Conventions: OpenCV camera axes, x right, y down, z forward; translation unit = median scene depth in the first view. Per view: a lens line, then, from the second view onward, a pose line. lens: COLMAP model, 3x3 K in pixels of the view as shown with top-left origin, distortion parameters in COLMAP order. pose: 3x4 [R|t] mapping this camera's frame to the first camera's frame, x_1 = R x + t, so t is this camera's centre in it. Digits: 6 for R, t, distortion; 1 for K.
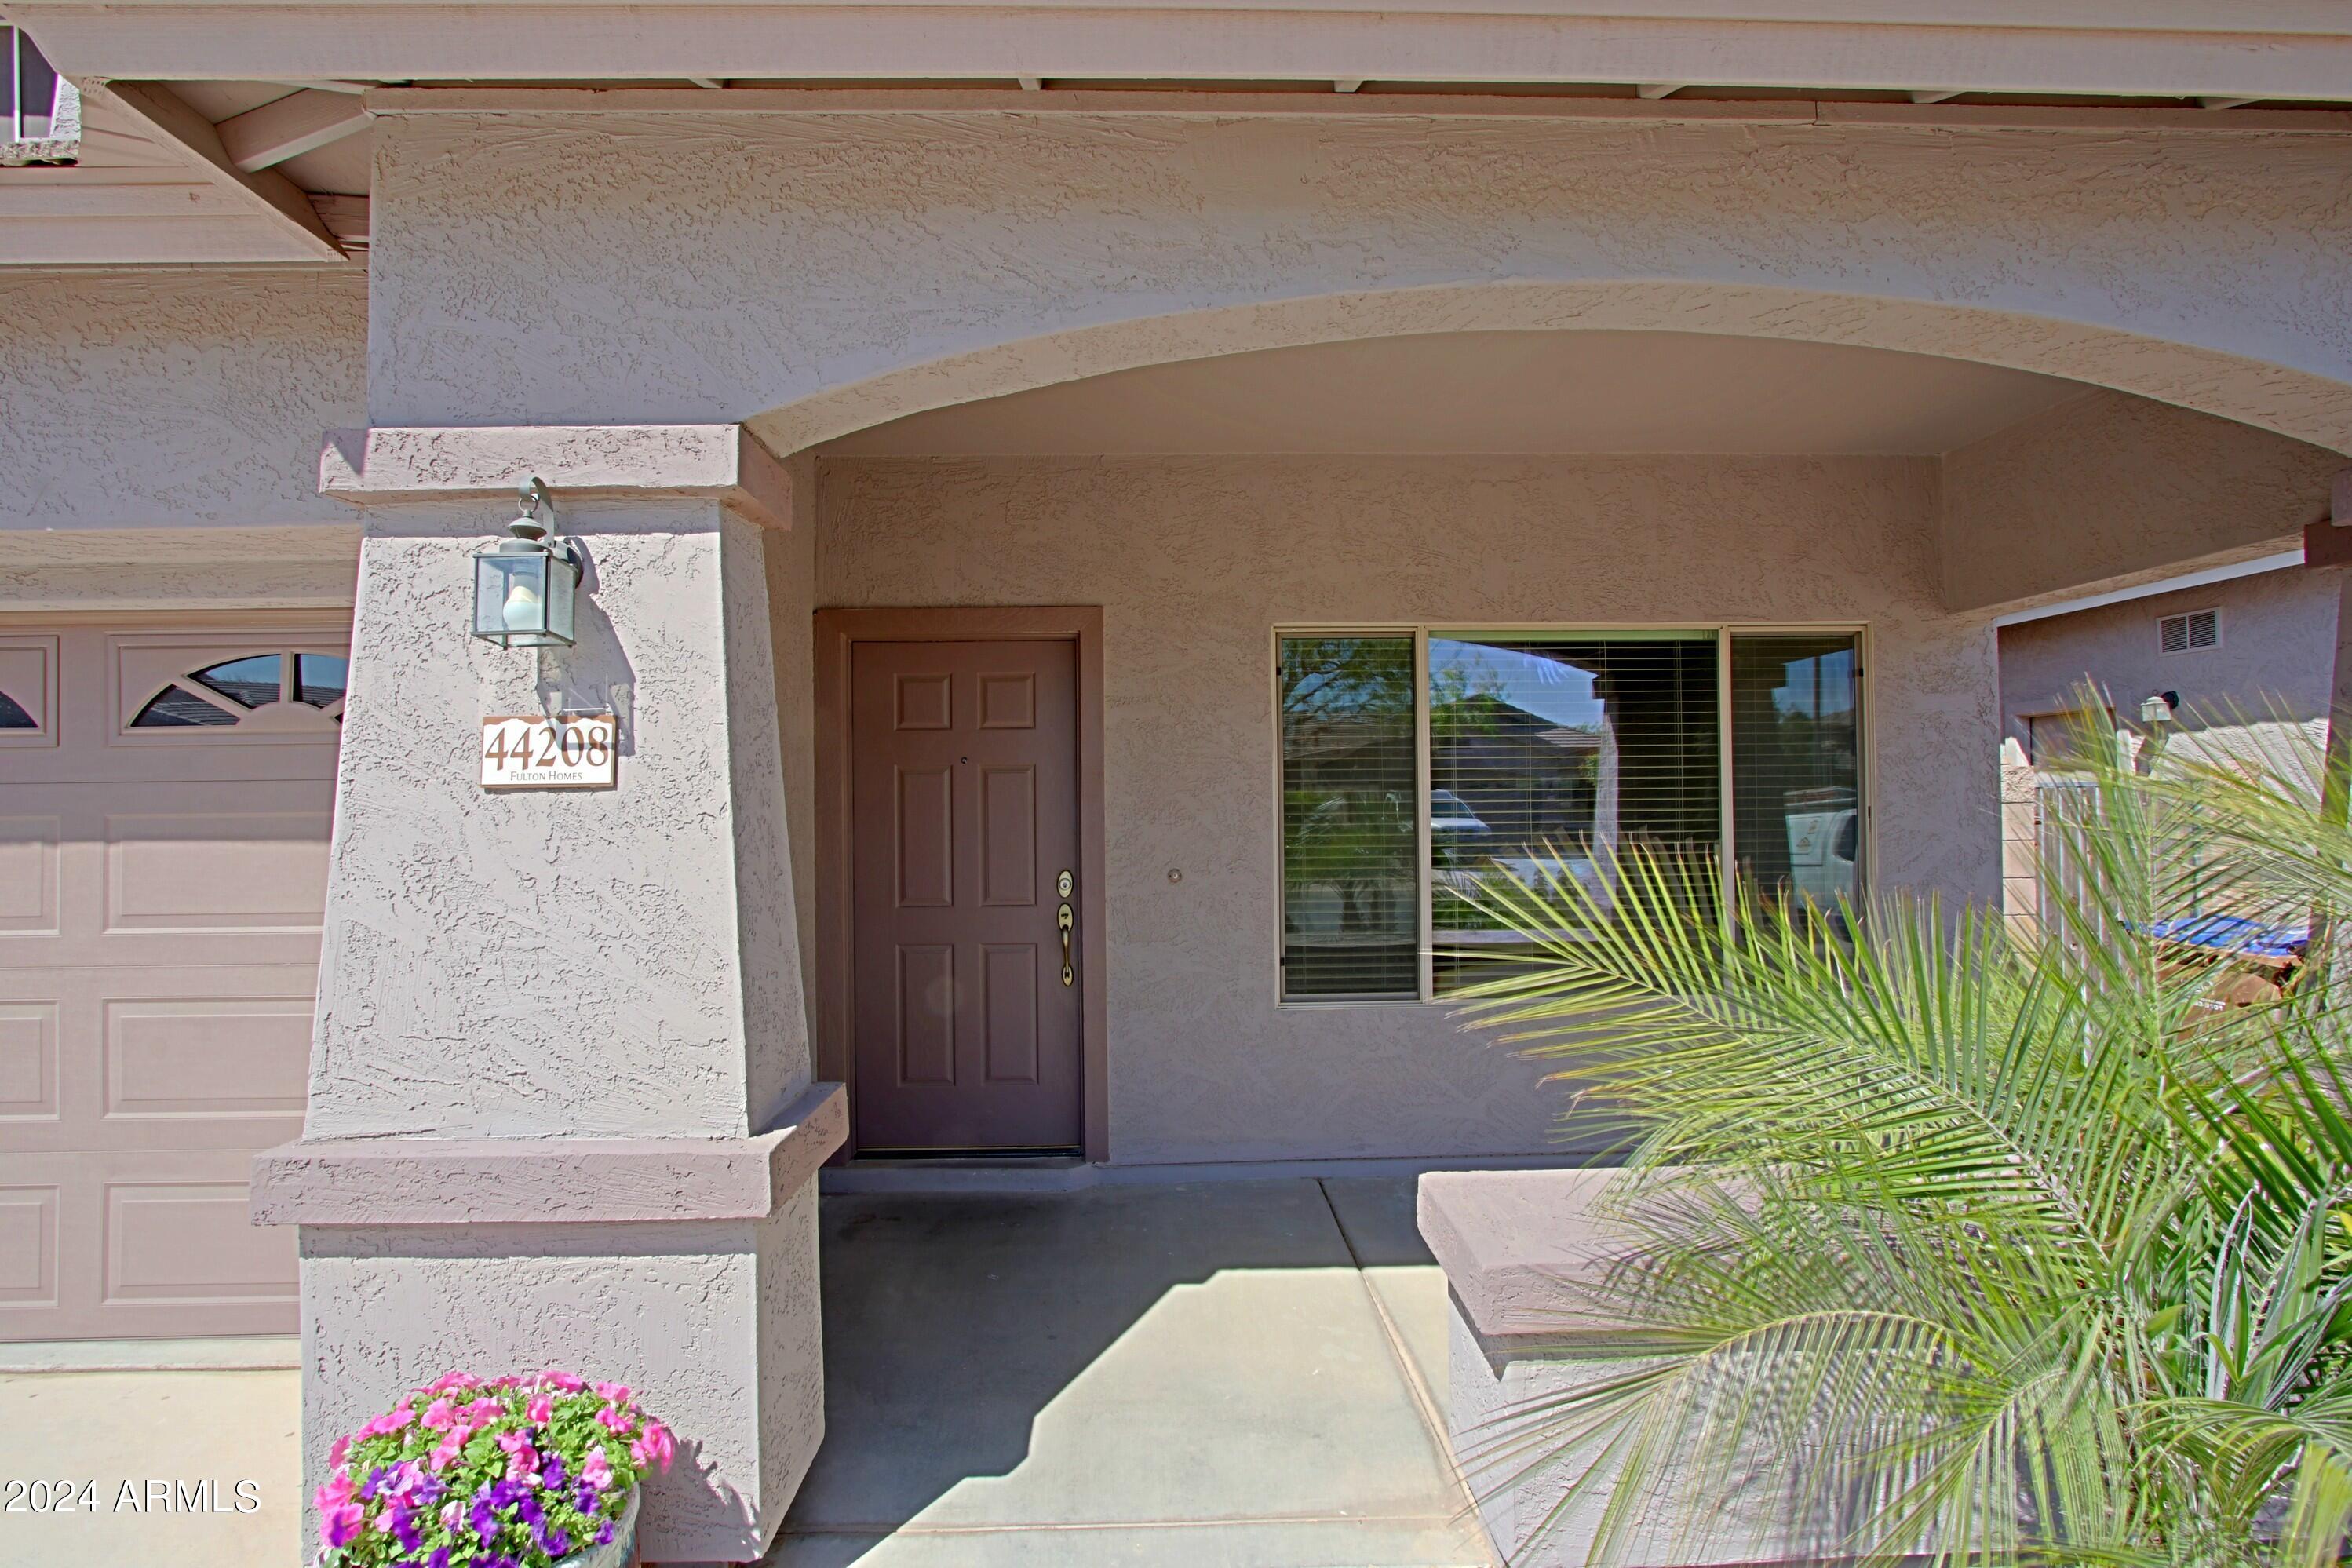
lens RADIAL K [[1102.3, 0, 1176.0], [0, 1102.3, 784.0], [0, 0, 1]] dist [-0.001837, -0.000833]
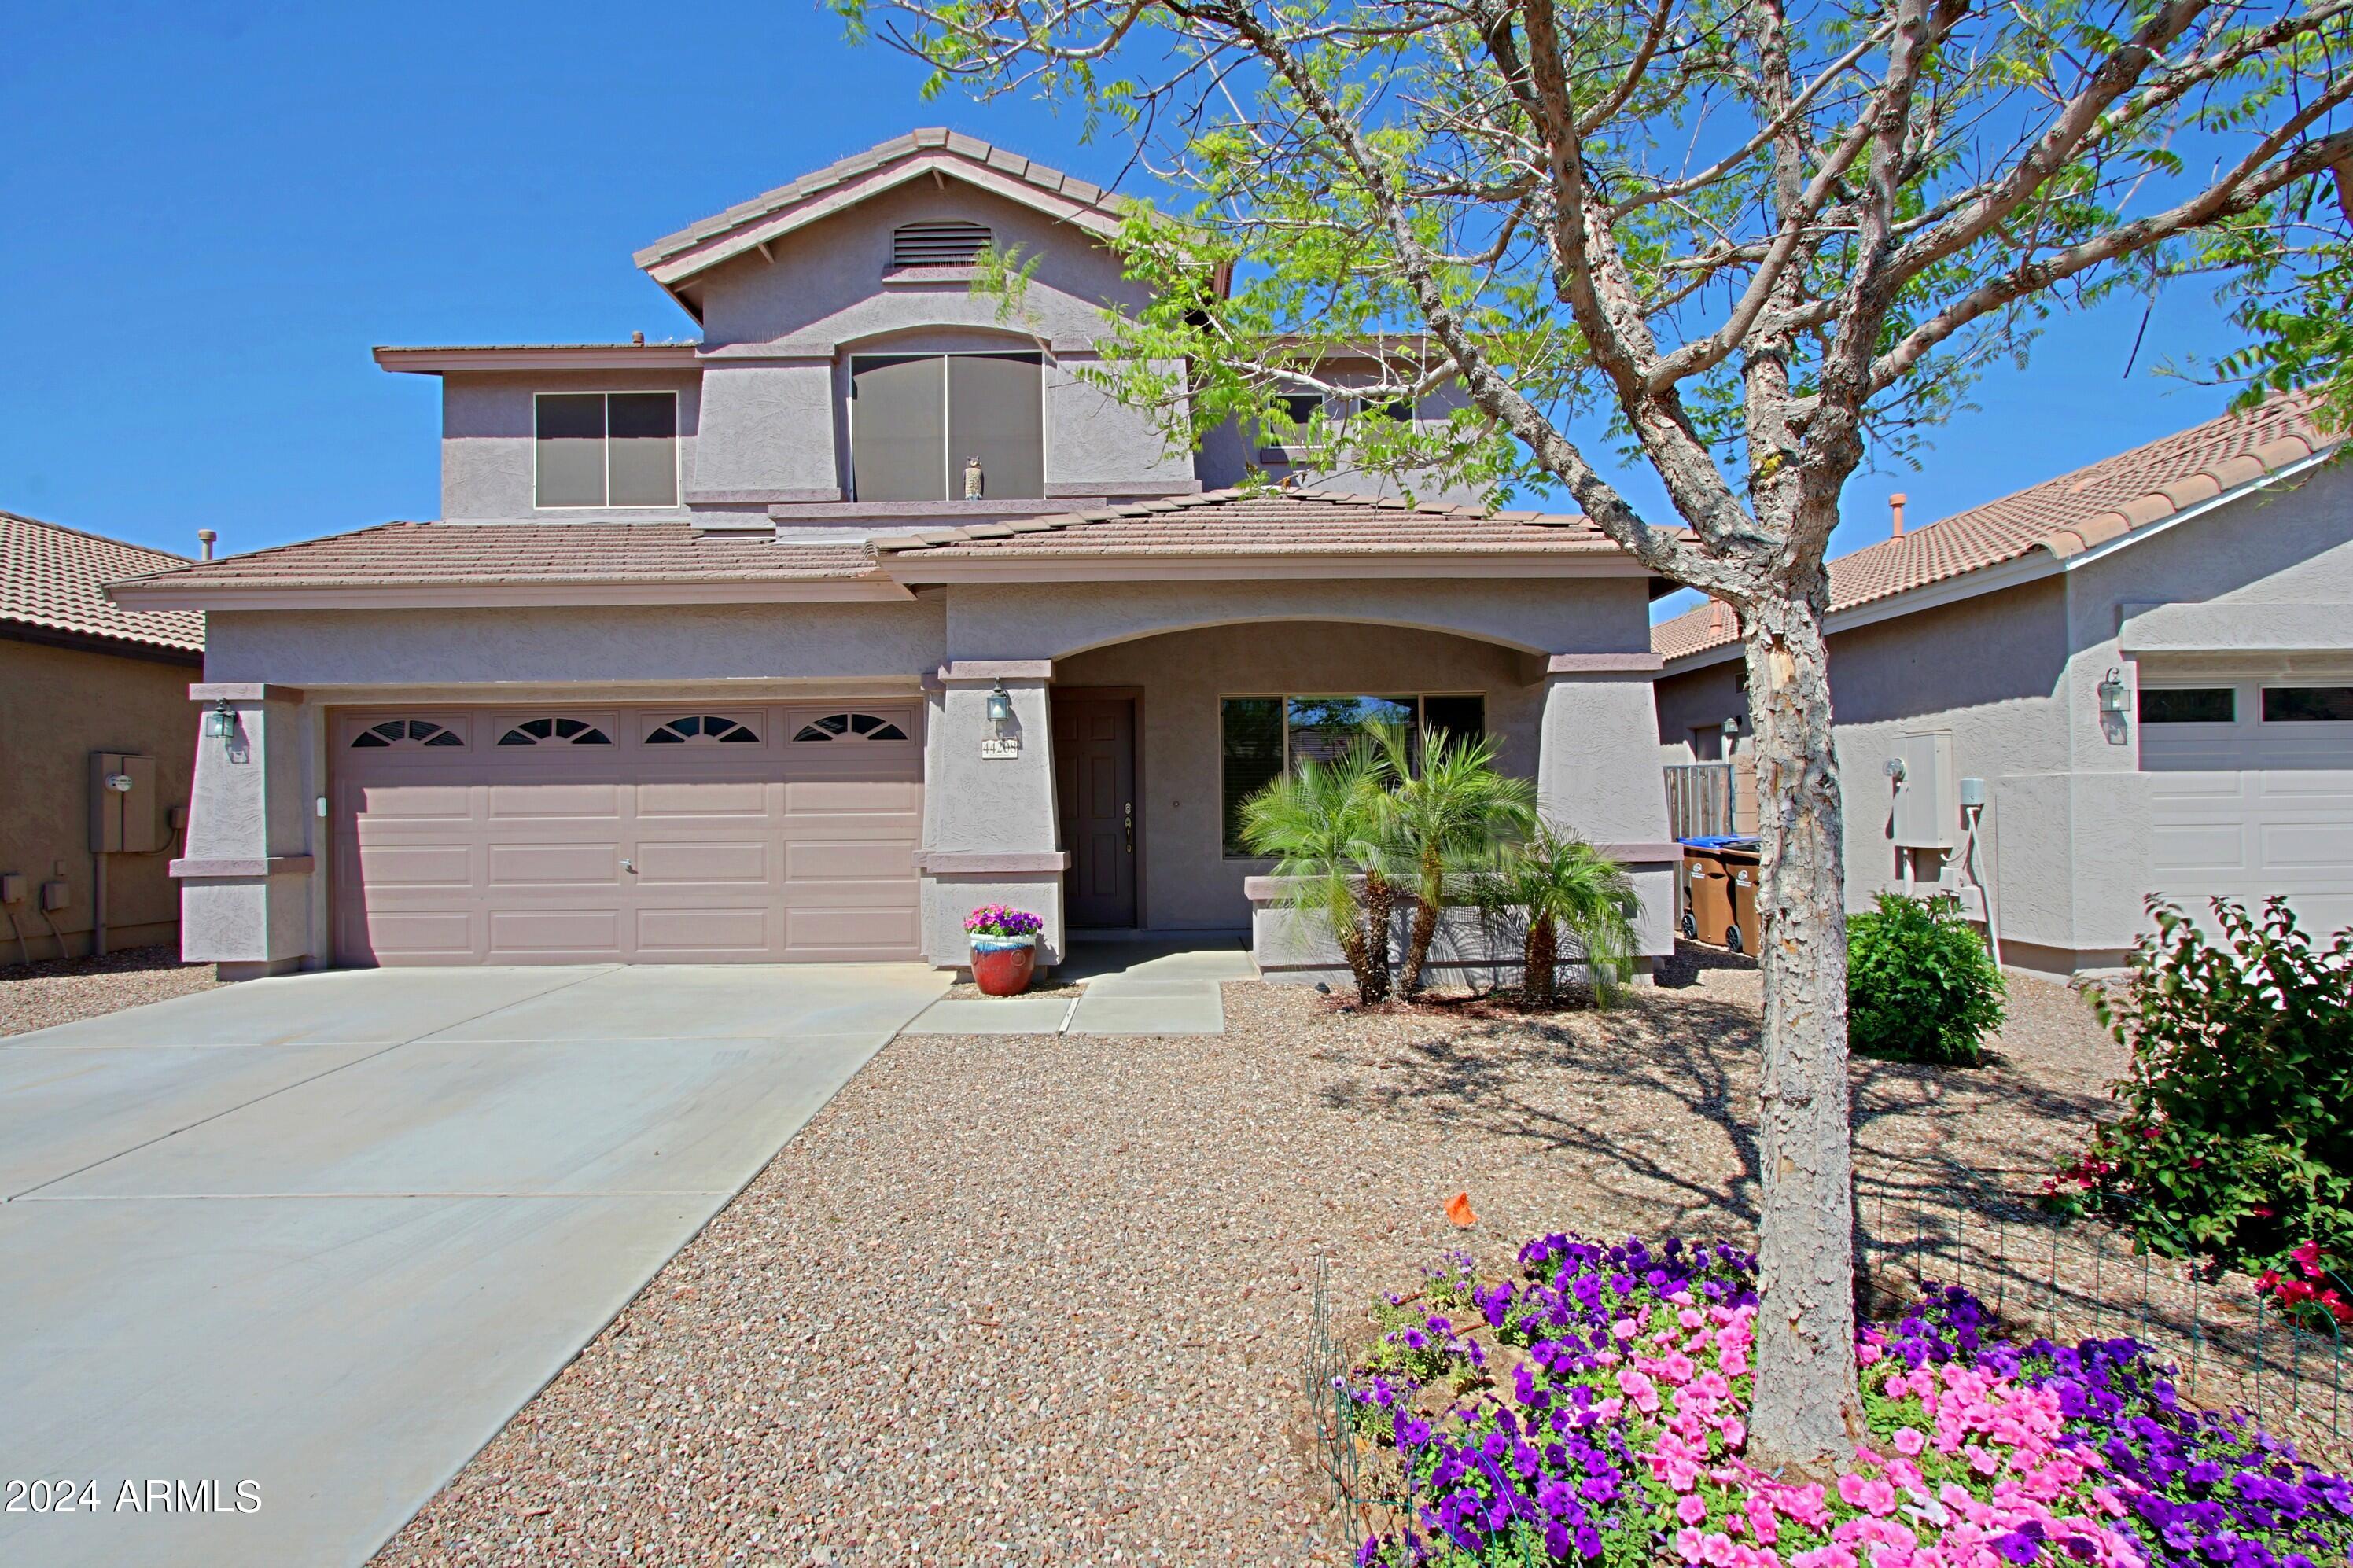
lens RADIAL K [[1102.7, 0, 1176.5], [0, 1102.7, 784.0], [0, 0, 1]] dist [-0.001837, -0.000833]
pose [[0.999779, -0.000452, -0.021017, 0.096477], [0.000465, 1.000000, 0.000604, 0.083584], [0.021017, -0.000614, 0.999779, -2.582886]]
